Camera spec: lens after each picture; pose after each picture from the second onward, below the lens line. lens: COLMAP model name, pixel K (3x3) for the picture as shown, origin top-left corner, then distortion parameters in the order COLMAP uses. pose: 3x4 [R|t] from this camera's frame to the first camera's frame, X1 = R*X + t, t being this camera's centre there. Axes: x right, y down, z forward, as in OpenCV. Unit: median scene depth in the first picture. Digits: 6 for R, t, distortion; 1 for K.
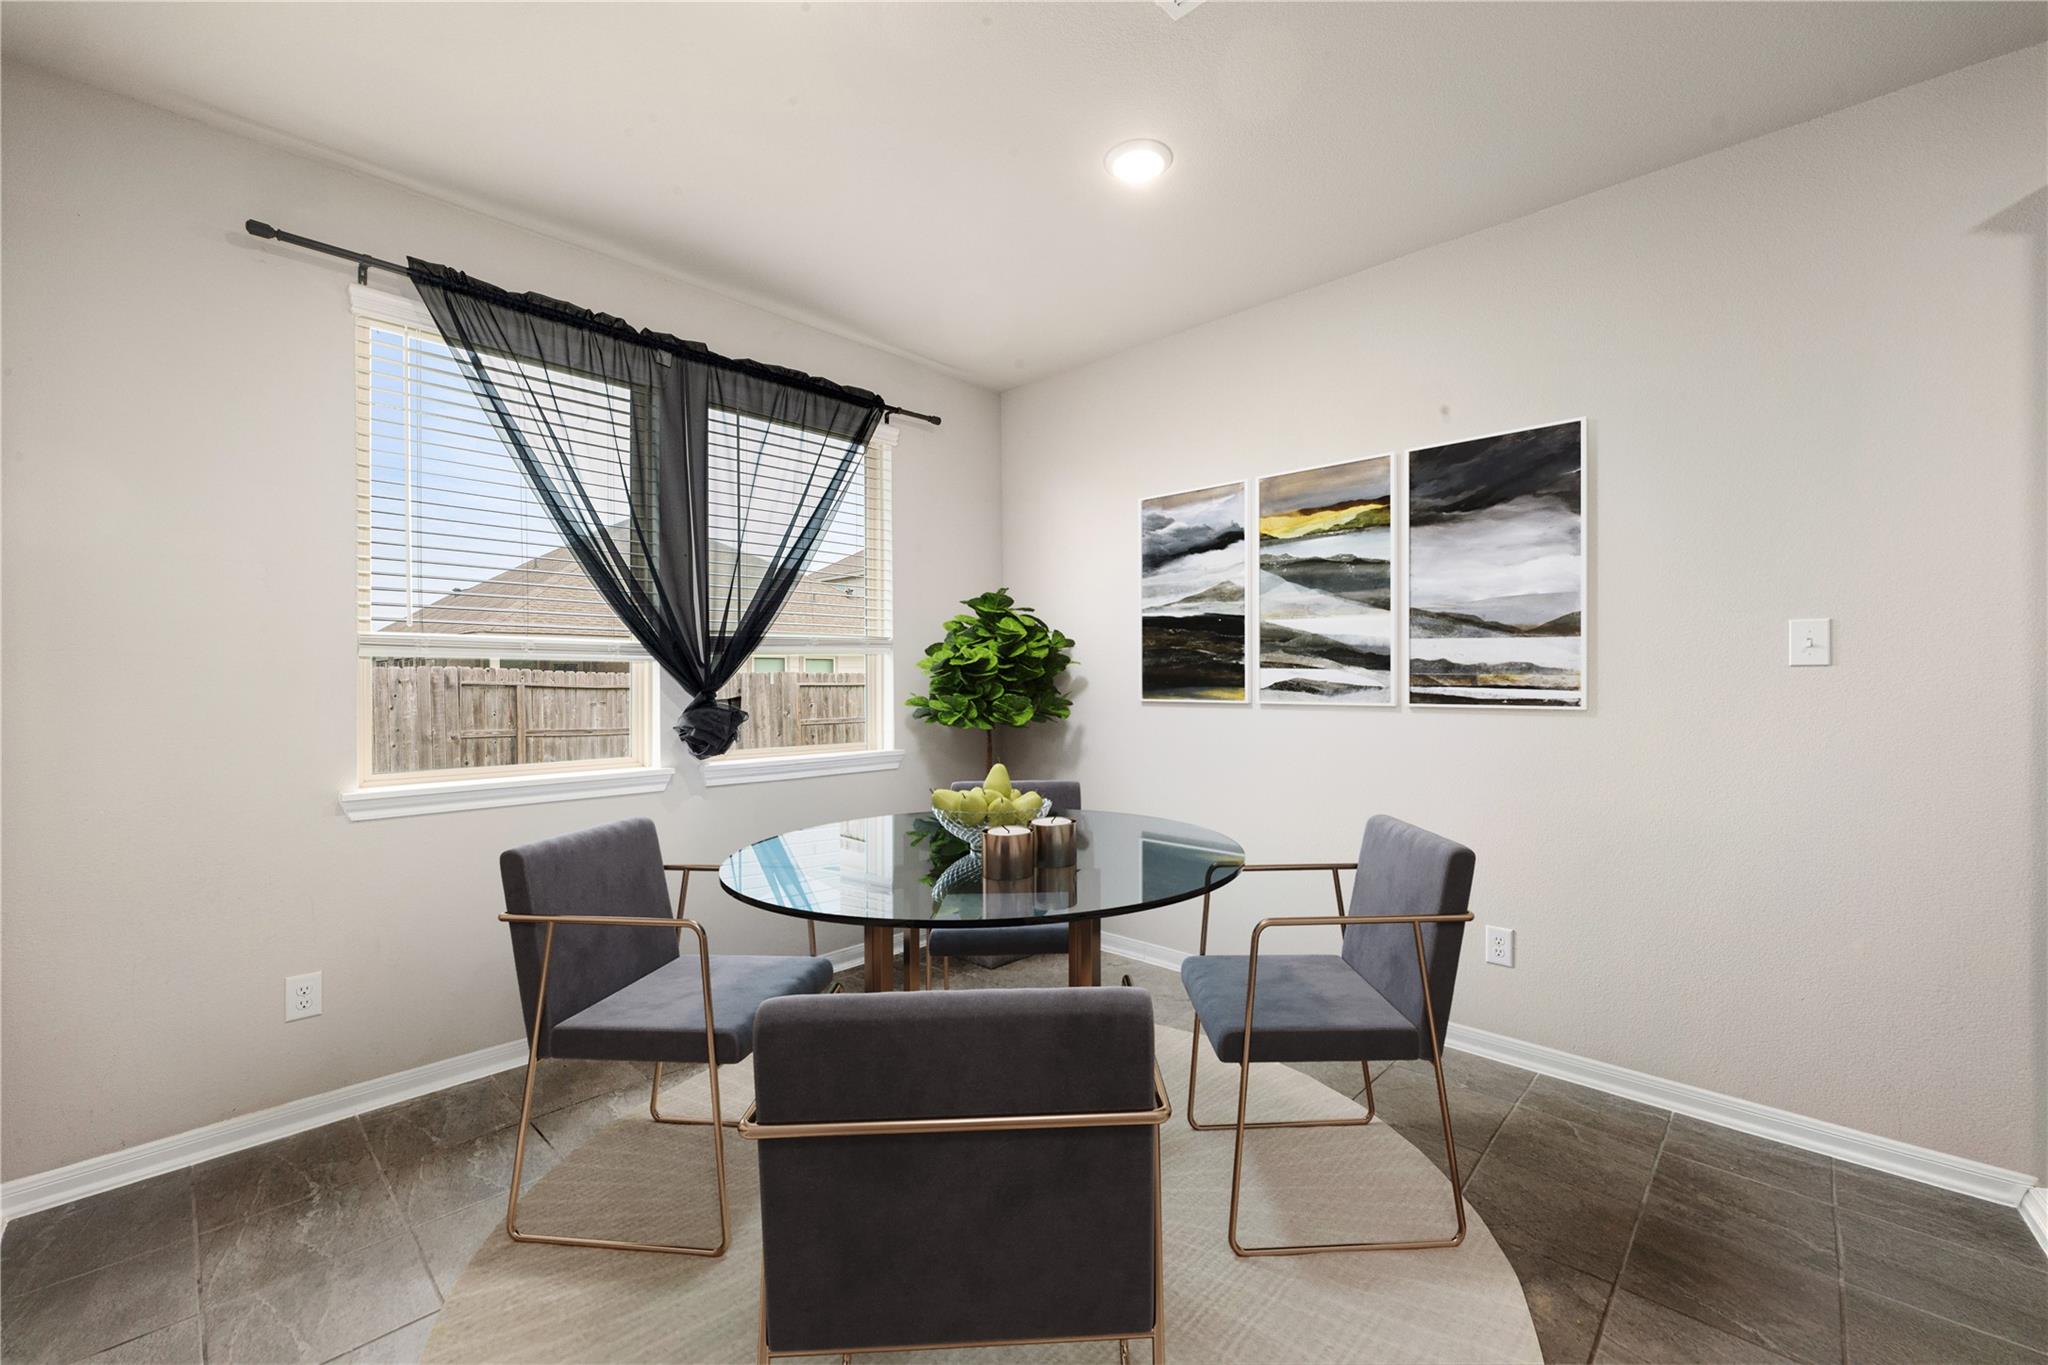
lens RADIAL K [[848.4, 0, 1003.5], [0, 848.4, 675.1], [0, 0, 1]] dist [-0.000641, -0.002458]
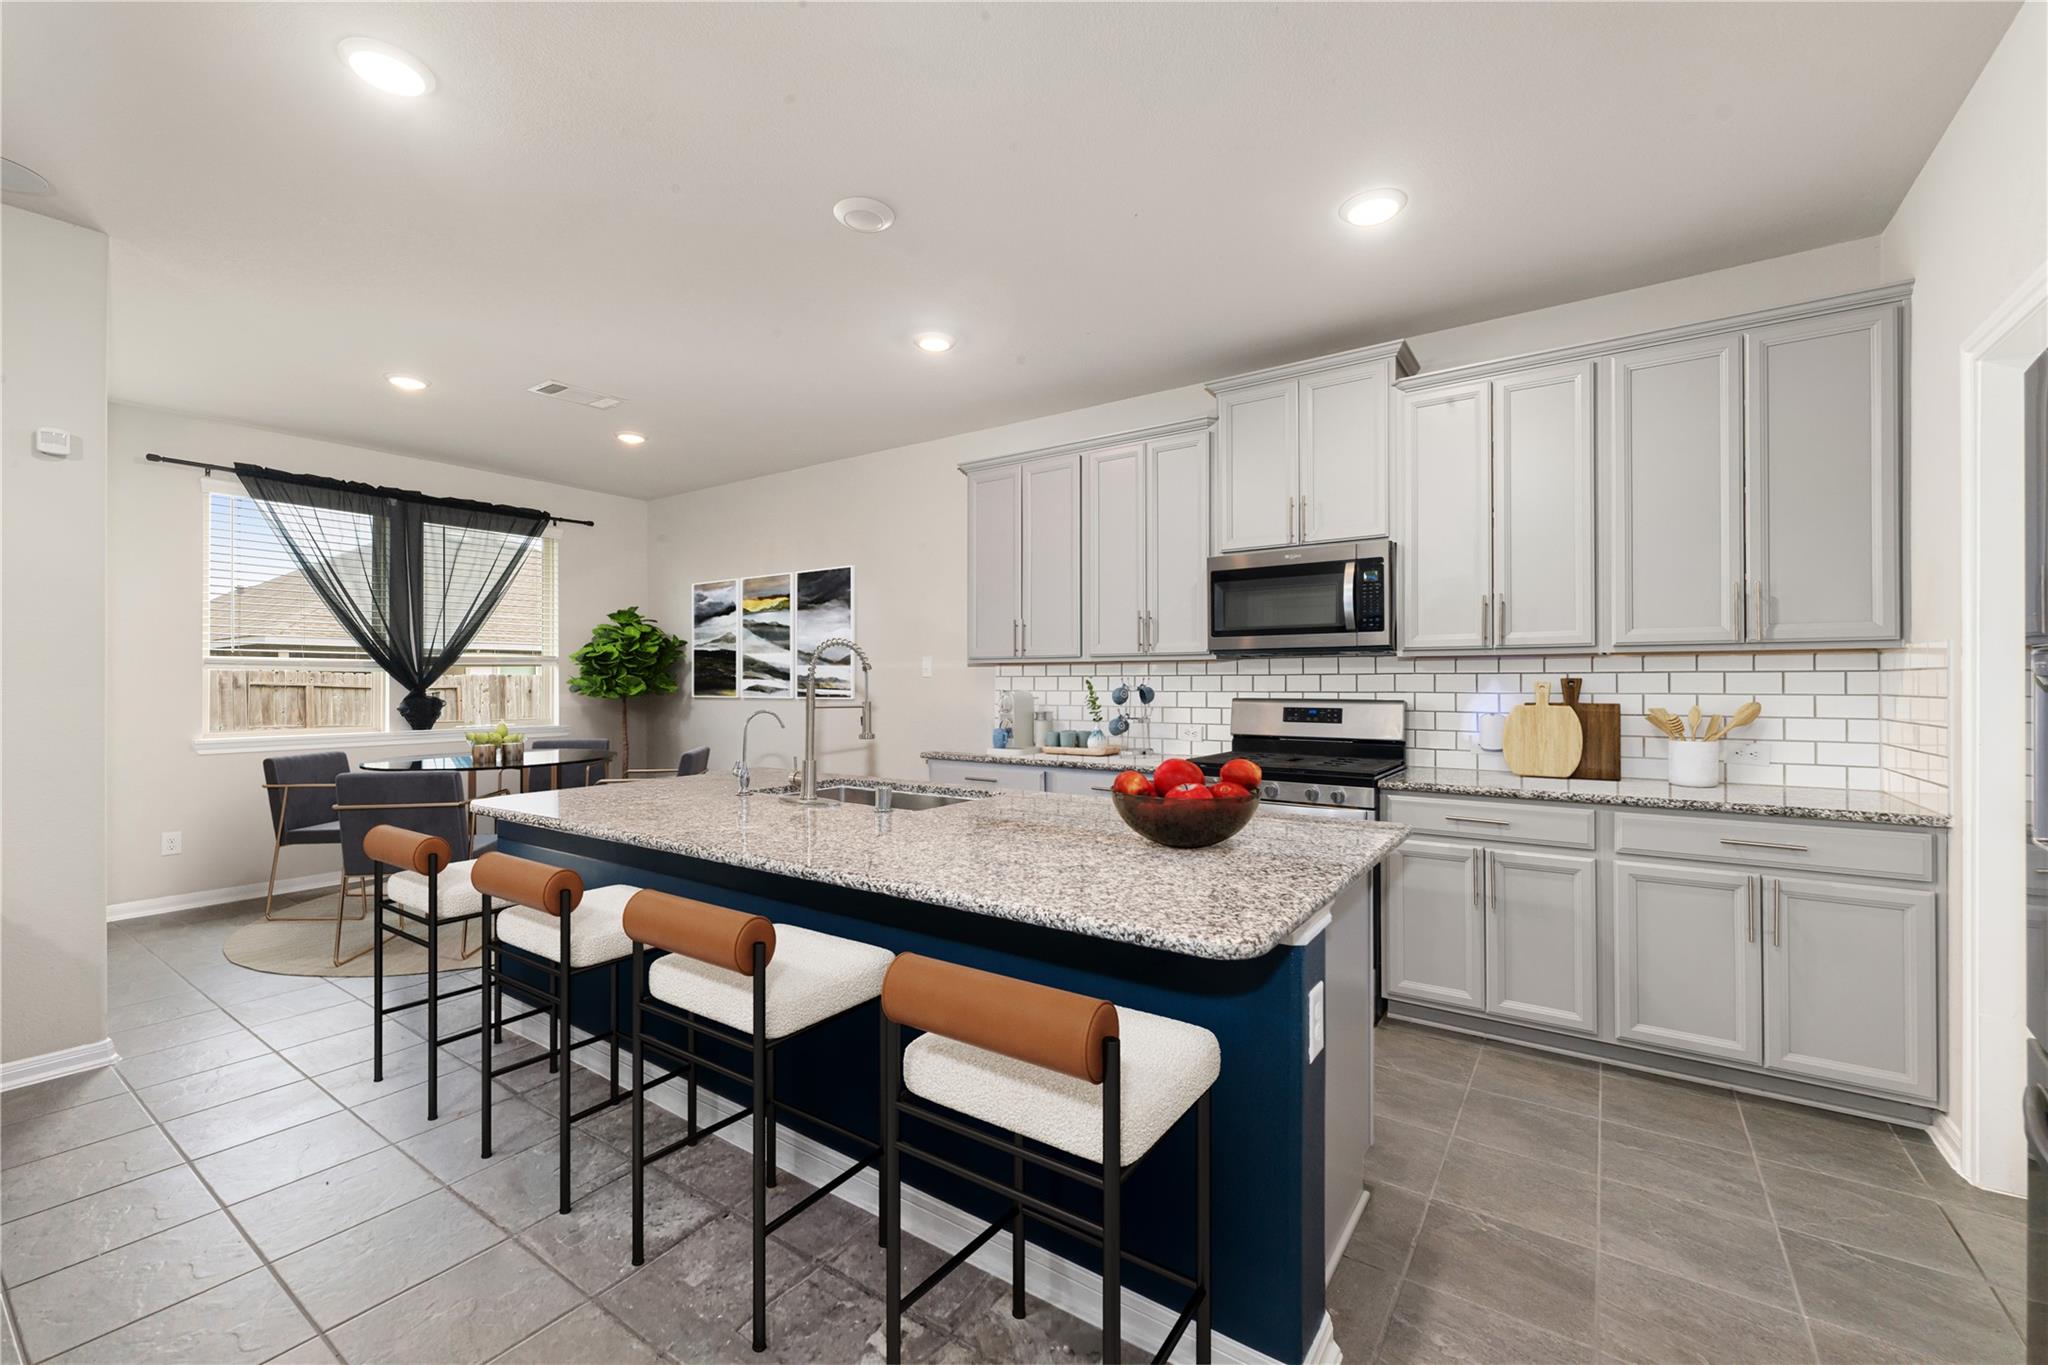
lens RADIAL K [[848.4, 0, 1027.7], [0, 848.4, 691.5], [0, 0, 1]] dist [-0.000641, -0.002458]
pose [[0.983677, 0.007675, 0.179777, 0.618090], [-0.009561, 0.999908, 0.009627, -0.004643], [-0.179687, -0.011189, 0.983660, -1.032066]]
